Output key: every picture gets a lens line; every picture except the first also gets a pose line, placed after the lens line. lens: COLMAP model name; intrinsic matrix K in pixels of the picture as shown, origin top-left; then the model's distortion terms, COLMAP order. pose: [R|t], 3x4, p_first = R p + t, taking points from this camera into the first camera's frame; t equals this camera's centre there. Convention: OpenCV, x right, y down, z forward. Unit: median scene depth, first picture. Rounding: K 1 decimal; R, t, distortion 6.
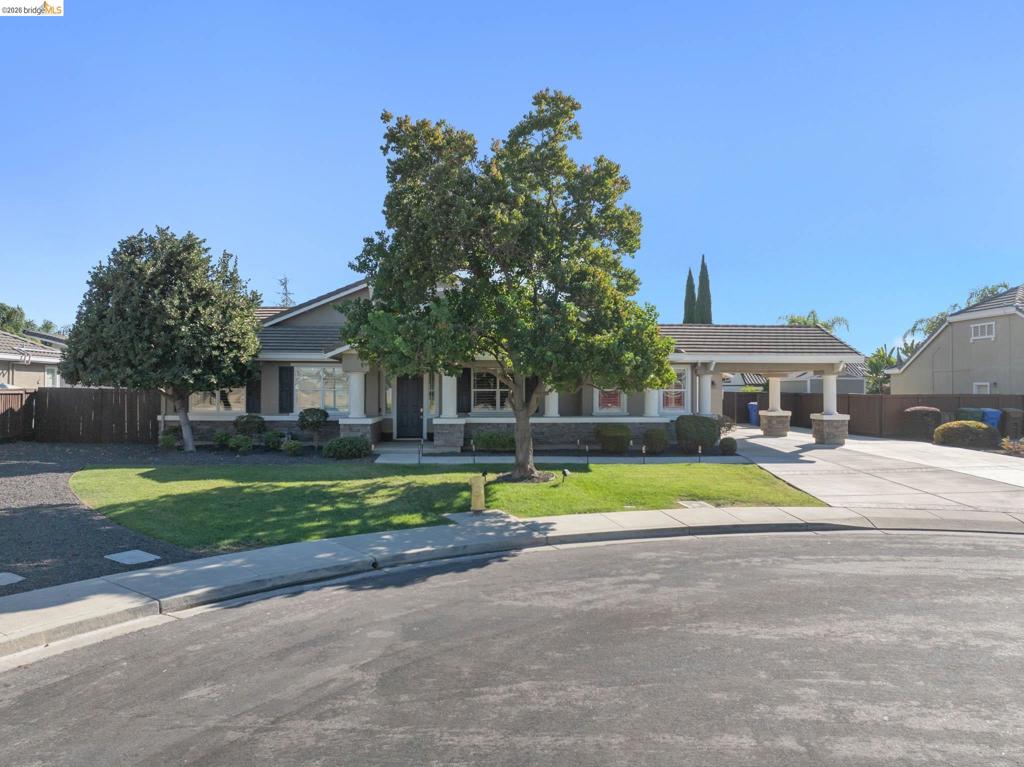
lens RADIAL K [[713.0, 0, 511.2], [0, 713.0, 380.3], [0, 0, 1]] dist [-0.037694, 0.006920]
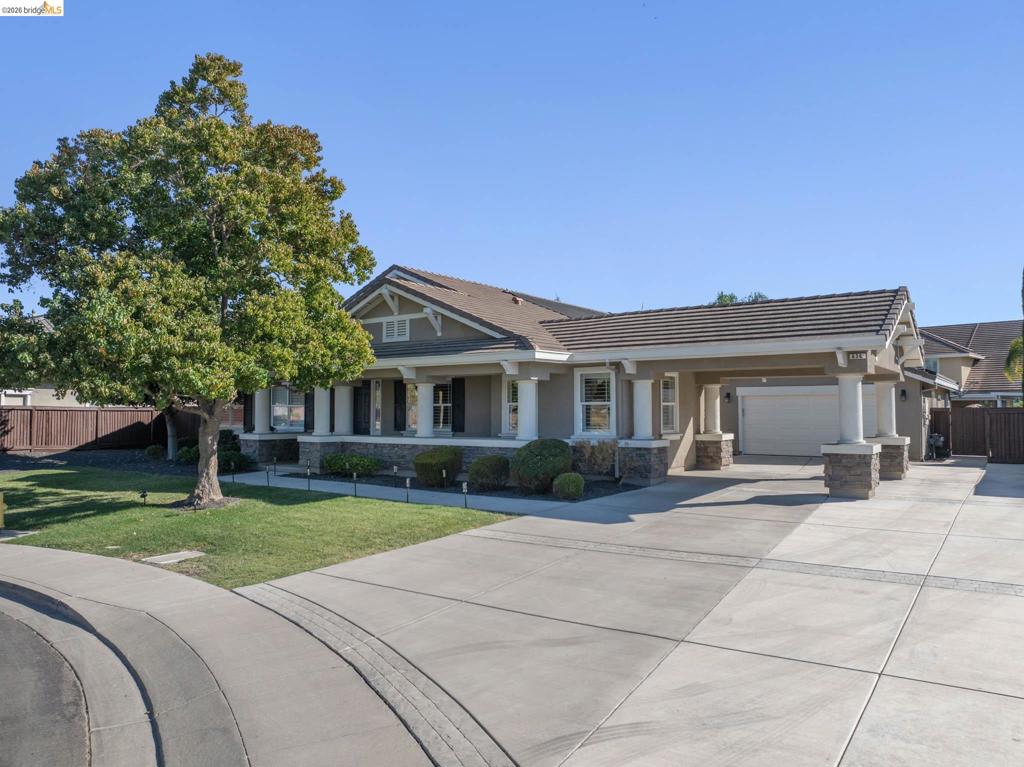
lens RADIAL K [[712.5, 0, 515.4], [0, 712.5, 379.7], [0, 0, 1]] dist [-0.042789, -0.000585]
pose [[0.772138, -0.031769, -0.634661, 0.911372], [0.011474, 0.999284, -0.036061, 0.022526], [0.635352, 0.020562, 0.771949, 0.606269]]
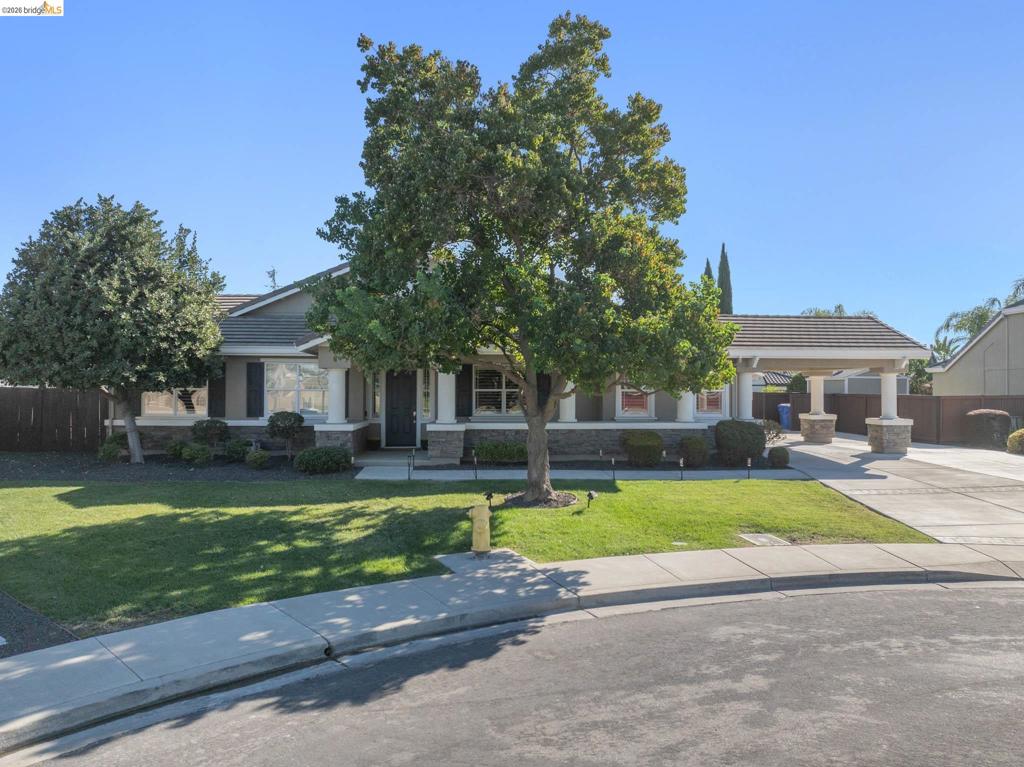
lens RADIAL K [[716.8, 0, 514.6], [0, 716.8, 381.4], [0, 0, 1]] dist [-0.036419, -0.002184]
pose [[0.999997, 0.000901, 0.002317, -0.011417], [-0.000906, 0.999997, 0.002182, 0.001857], [-0.002315, -0.002184, 0.999995, 0.208313]]
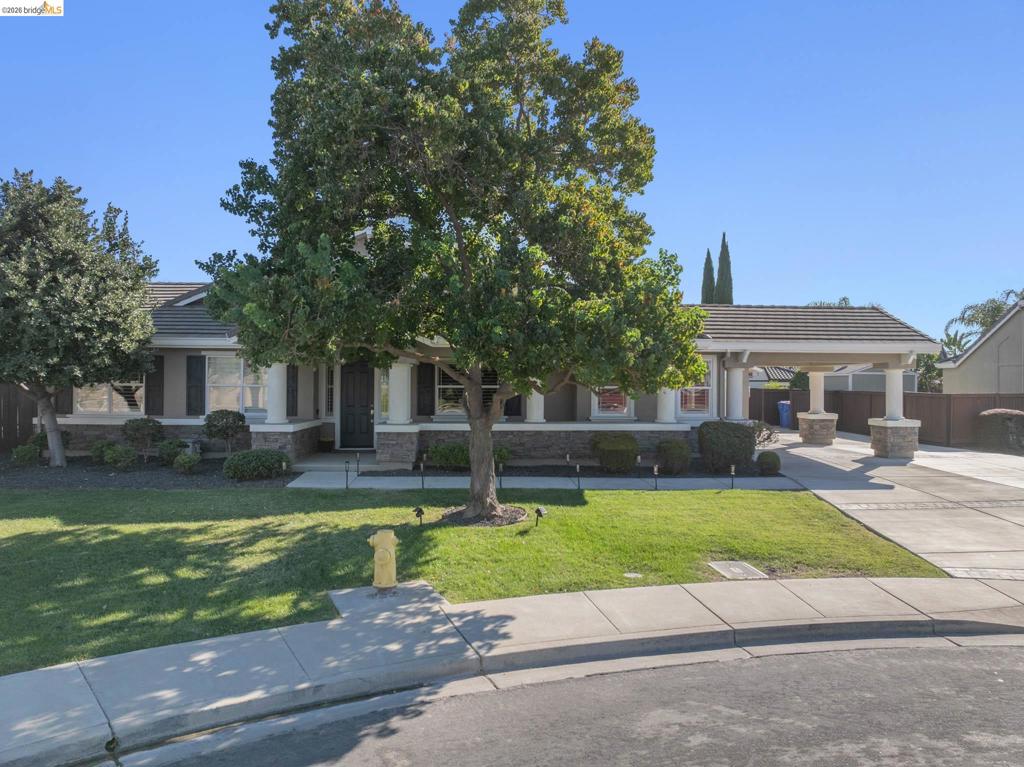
lens RADIAL K [[712.6, 0, 517.3], [0, 712.6, 383.9], [0, 0, 1]] dist [-0.041417, 0.007723]
pose [[0.999958, 0.004003, -0.008267, 0.060422], [-0.003886, 0.999892, 0.014152, -0.000693], [0.008323, -0.014119, 0.999866, 0.330417]]
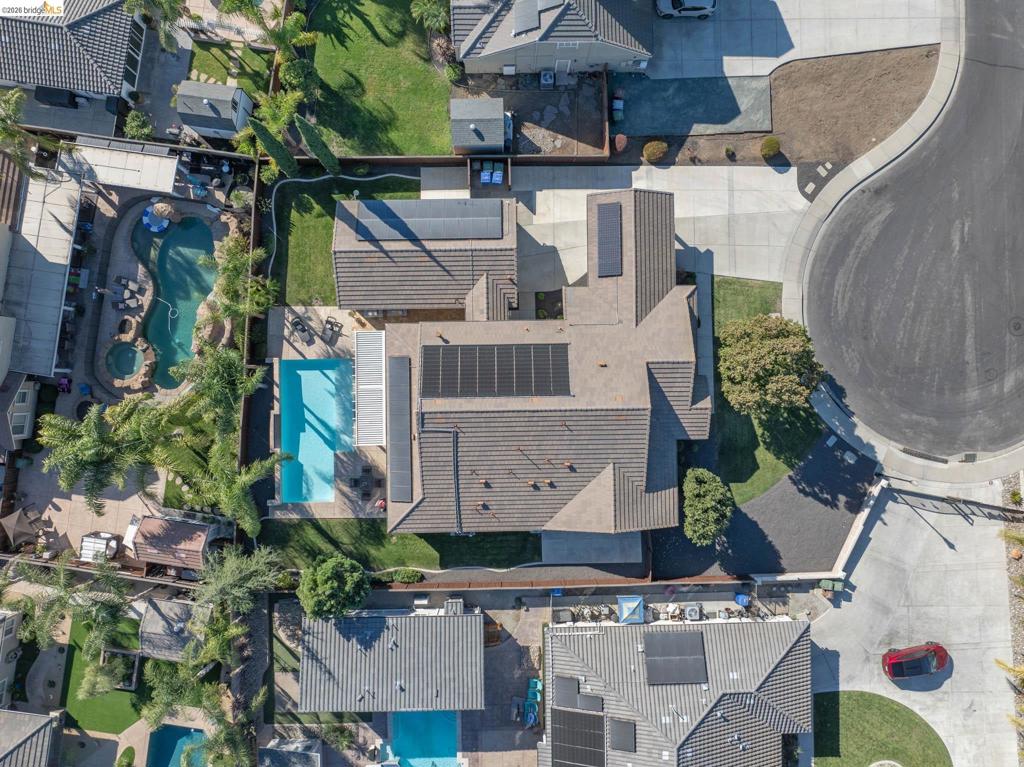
lens RADIAL K [[711.3, 0, 519.1], [0, 711.3, 380.4], [0, 0, 1]] dist [-0.003759, -0.067963]
pose [[0.047255, -0.998835, 0.009780, -0.147347], [-0.037687, 0.008001, 0.999258, -3.119904], [-0.998172, -0.047588, -0.037265, 2.223666]]
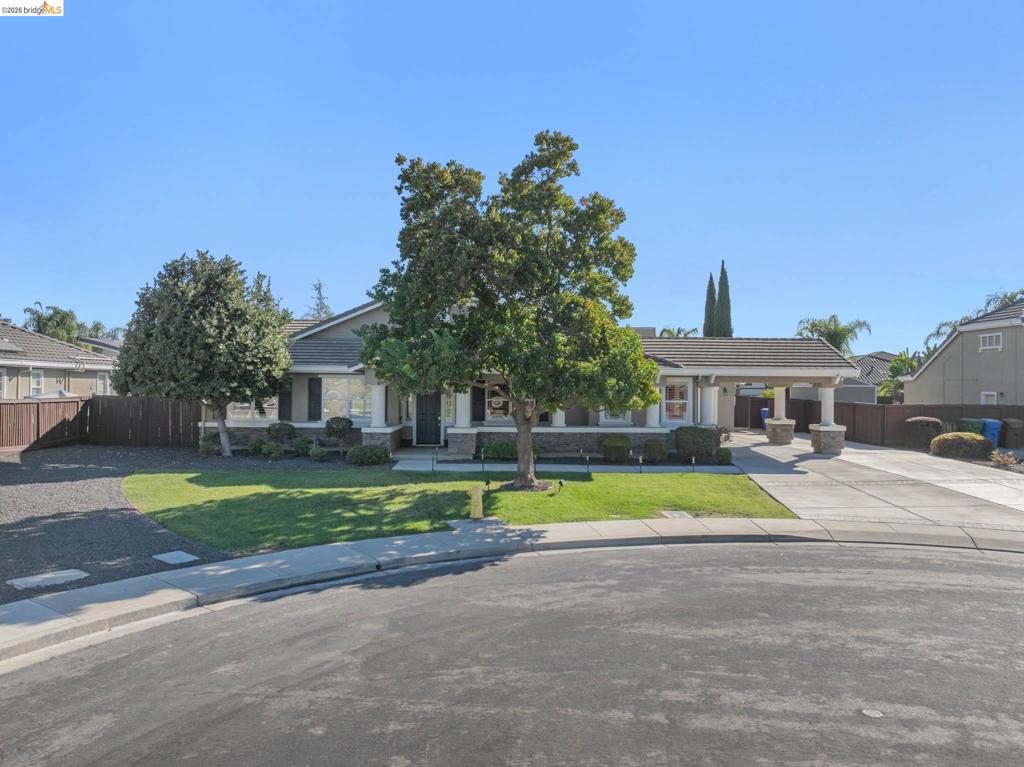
lens RADIAL K [[711.4, 0, 510.9], [0, 711.4, 380.6], [0, 0, 1]] dist [-0.032163, -0.002820]
pose [[0.998749, 0.004797, -0.049764, 0.052488], [-0.004360, 0.999951, 0.008881, -0.037290], [0.049804, -0.008653, 0.998722, -0.097603]]
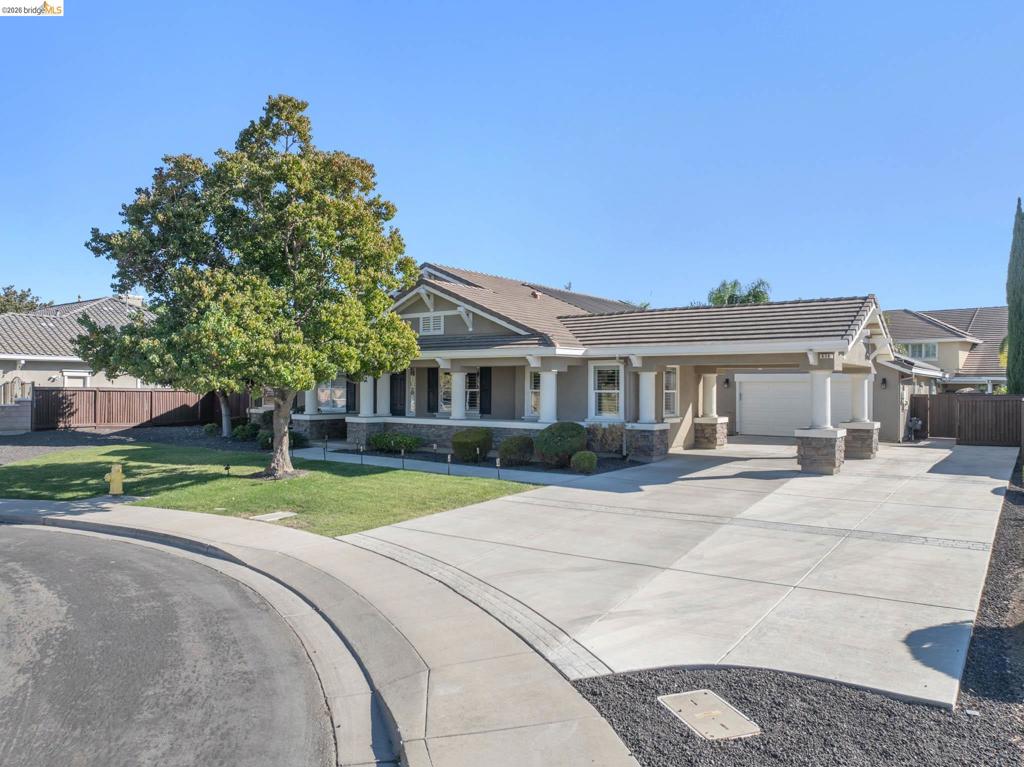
lens RADIAL K [[716.8, 0, 514.6], [0, 716.8, 381.4], [0, 0, 1]] dist [-0.036419, -0.002184]
pose [[0.763532, -0.004571, -0.645754, 1.007714], [0.005987, 0.999982, 0.000000, 0.002685], [0.645742, -0.003866, 0.763545, 0.453152]]
